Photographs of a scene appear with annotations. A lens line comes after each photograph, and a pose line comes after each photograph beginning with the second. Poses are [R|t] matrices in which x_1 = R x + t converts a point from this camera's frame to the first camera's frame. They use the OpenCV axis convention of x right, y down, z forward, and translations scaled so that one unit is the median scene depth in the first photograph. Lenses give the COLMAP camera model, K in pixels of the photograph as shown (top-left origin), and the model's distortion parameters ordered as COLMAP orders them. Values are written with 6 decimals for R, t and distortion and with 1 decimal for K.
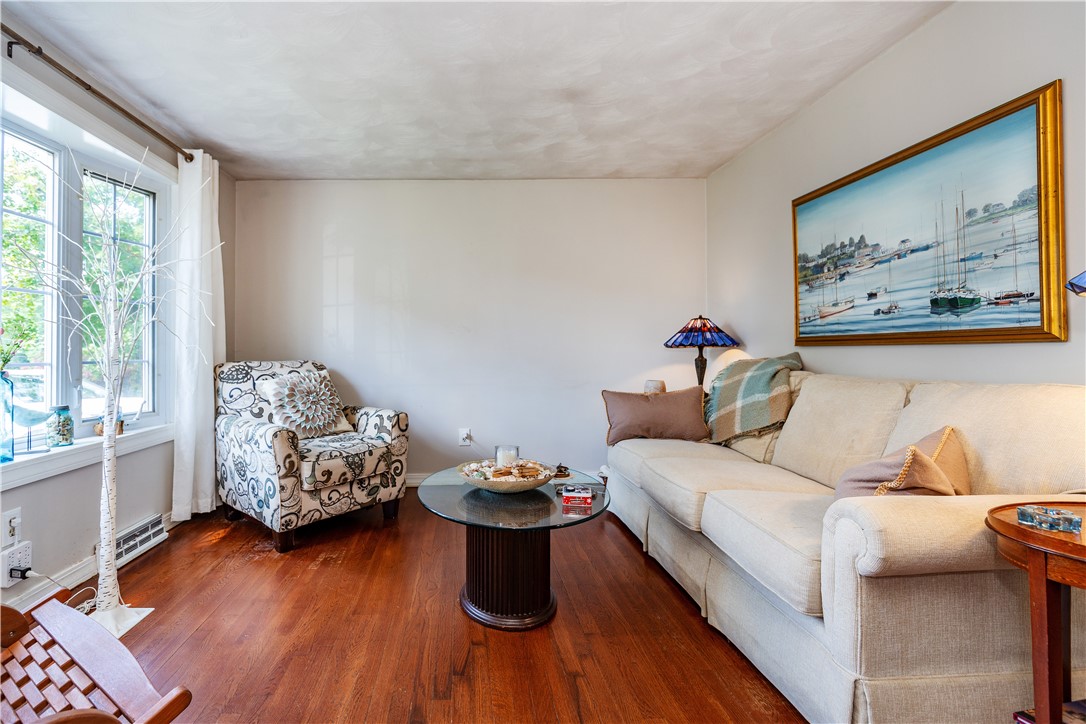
lens RADIAL K [[506.8, 0, 449.5], [0, 506.8, 339.5], [0, 0, 1]] dist [0.001123, 0.000764]
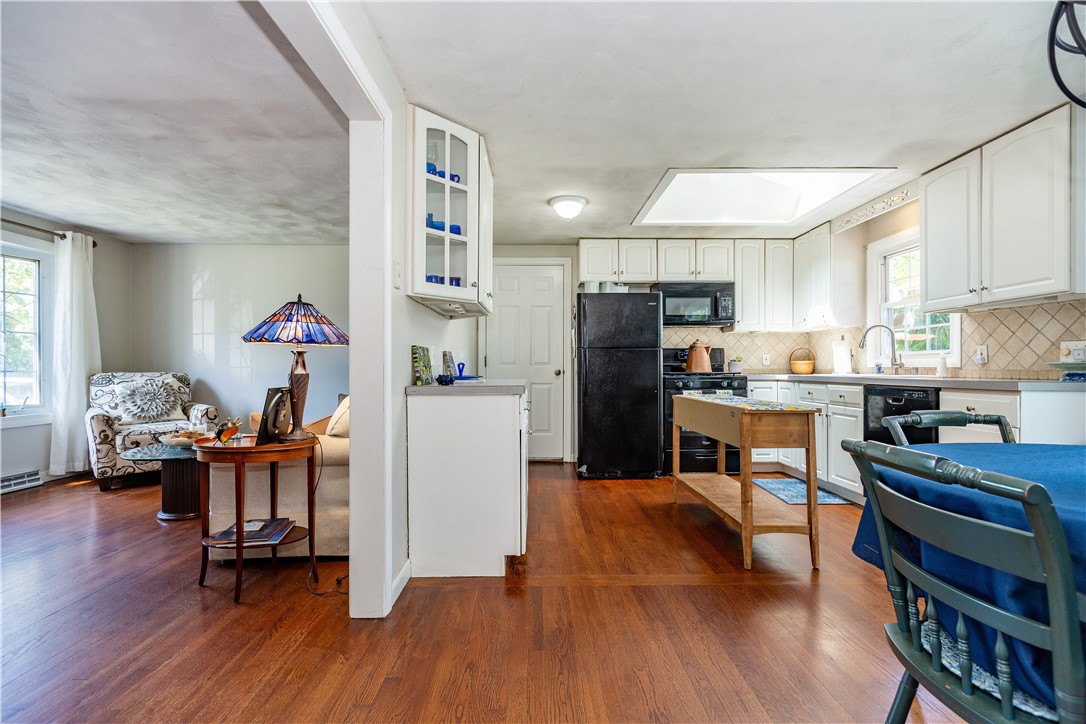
lens RADIAL K [[506.8, 0, 532.8], [0, 506.8, 370.0], [0, 0, 1]] dist [0.001123, 0.000764]
pose [[0.999435, 0.004322, -0.033325, 0.958902], [-0.003381, 0.999596, 0.028236, -0.010553], [0.033433, -0.028108, 0.999046, -0.481631]]
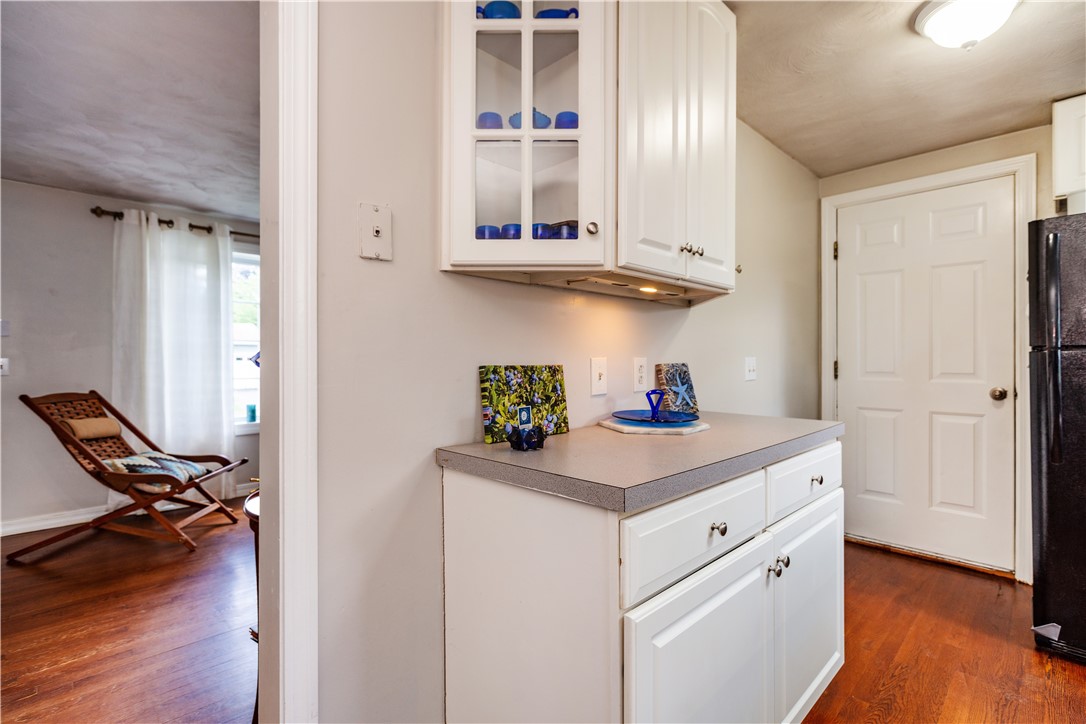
lens RADIAL K [[506.8, 0, 538.8], [0, 506.8, 359.6], [0, 0, 1]] dist [0.001123, 0.000764]
pose [[0.674983, 0.001267, -0.737832, 1.096726], [0.016980, 0.999707, 0.017251, -0.040325], [0.737638, -0.024172, 0.674764, 0.117808]]
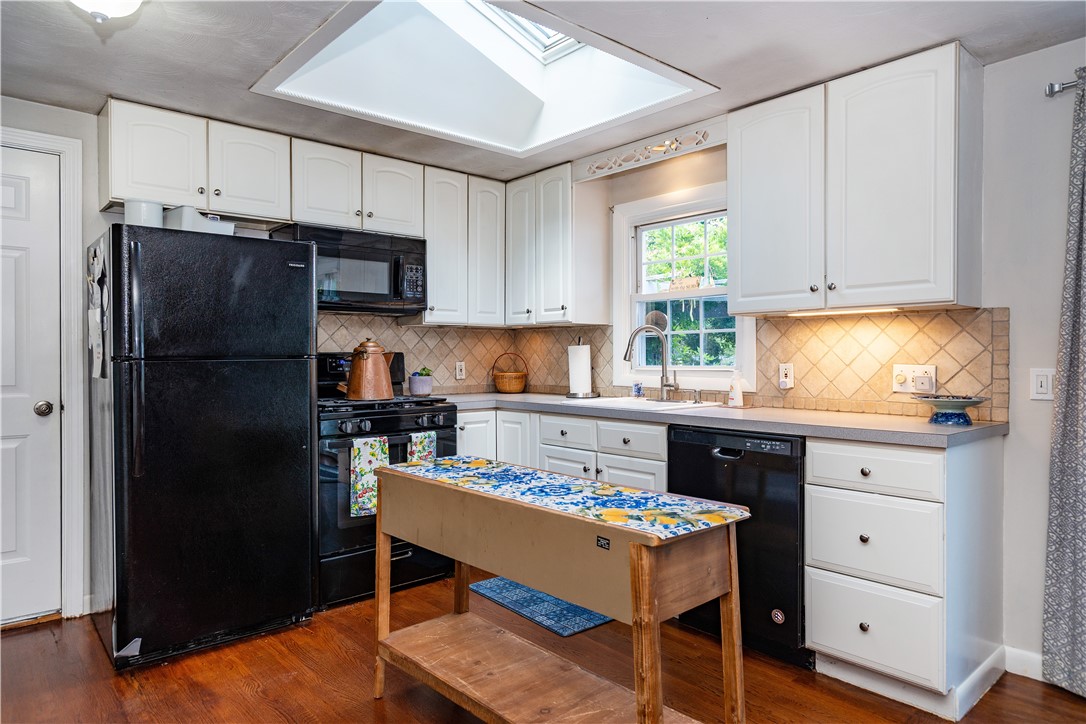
lens RADIAL K [[677.0, 0, 547.0], [0, 677.0, 361.5], [0, 0, 1]] dist [-0.001686, 0.001152]
pose [[0.769902, -0.003192, 0.638154, 0.922797], [-0.017321, 0.999515, 0.025897, -0.059362], [-0.637927, -0.030992, 0.769473, 0.062551]]
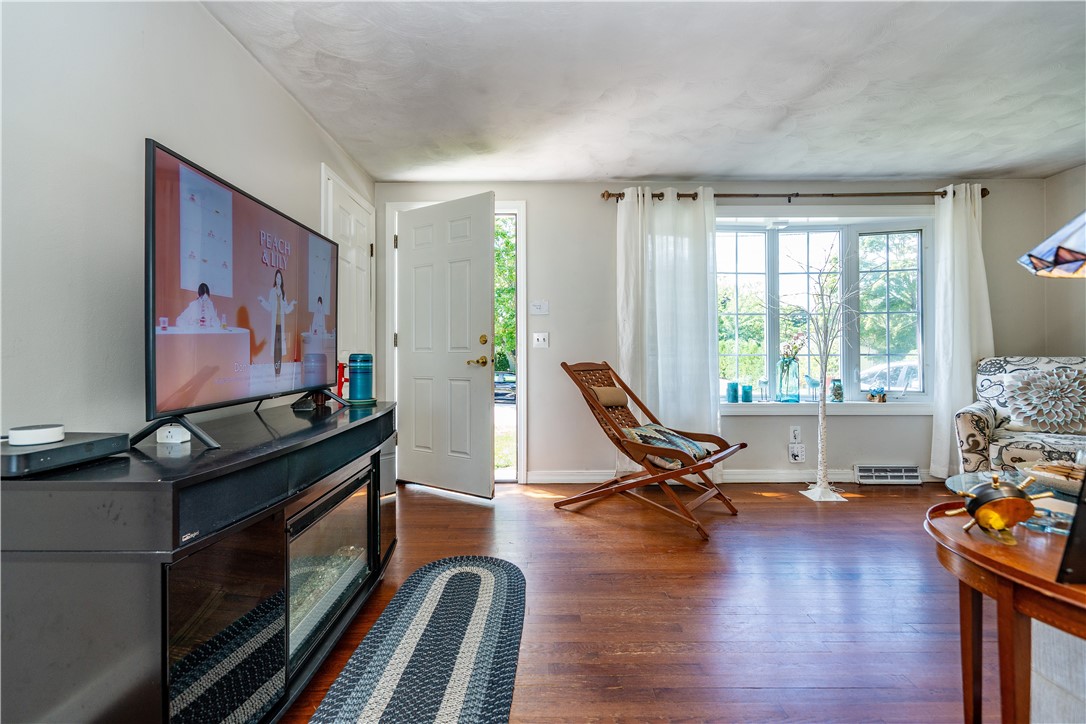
lens RADIAL K [[506.8, 0, 539.9], [0, 506.8, 347.6], [0, 0, 1]] dist [0.001123, 0.000764]
pose [[-0.022347, -0.002817, -0.999746, 0.792750], [0.028455, 0.999589, -0.003453, -0.000732], [0.999345, -0.028525, -0.022257, 0.015325]]
